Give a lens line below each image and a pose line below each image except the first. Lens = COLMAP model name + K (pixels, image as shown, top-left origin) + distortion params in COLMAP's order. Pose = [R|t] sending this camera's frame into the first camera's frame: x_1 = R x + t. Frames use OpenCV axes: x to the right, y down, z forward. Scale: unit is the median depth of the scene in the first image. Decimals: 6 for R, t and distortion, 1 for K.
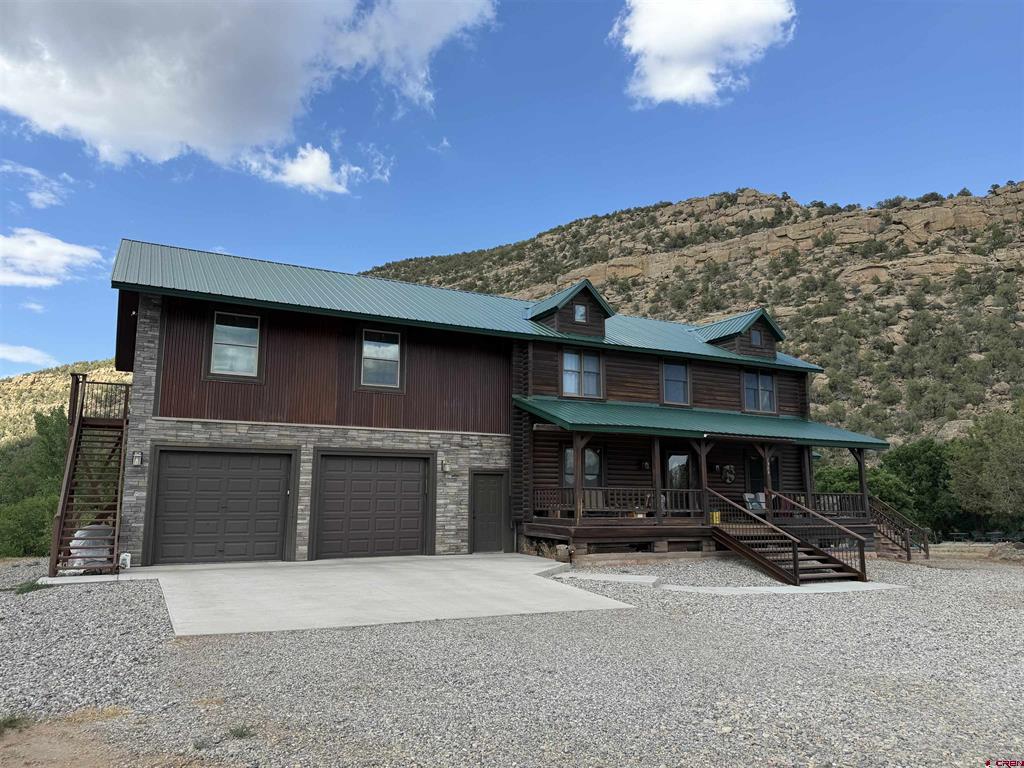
lens RADIAL K [[715.1, 0, 526.4], [0, 715.1, 395.5], [0, 0, 1]] dist [0.086878, -0.094363]
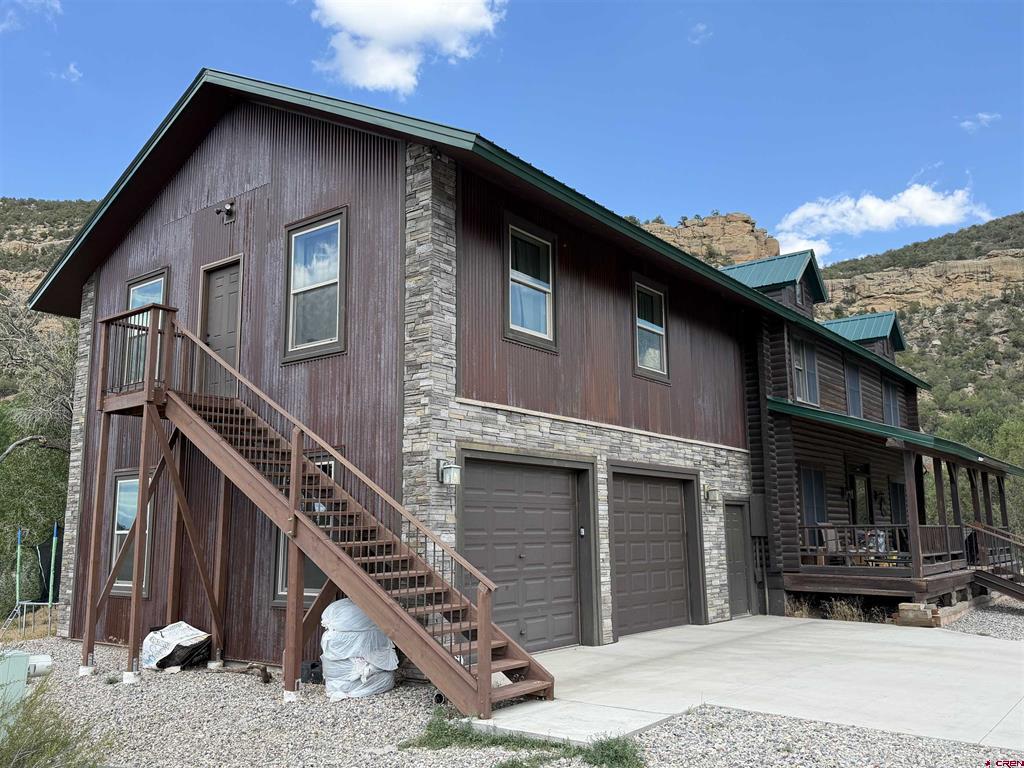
lens RADIAL K [[847.6, 0, 512.0], [0, 847.6, 384.0], [0, 0, 1]] dist [0.017206, -0.000944]
pose [[0.914697, 0.063606, 0.399103, -0.667835], [-0.053119, 0.997891, -0.037296, 0.037581], [-0.400634, 0.012915, 0.916147, 0.355114]]
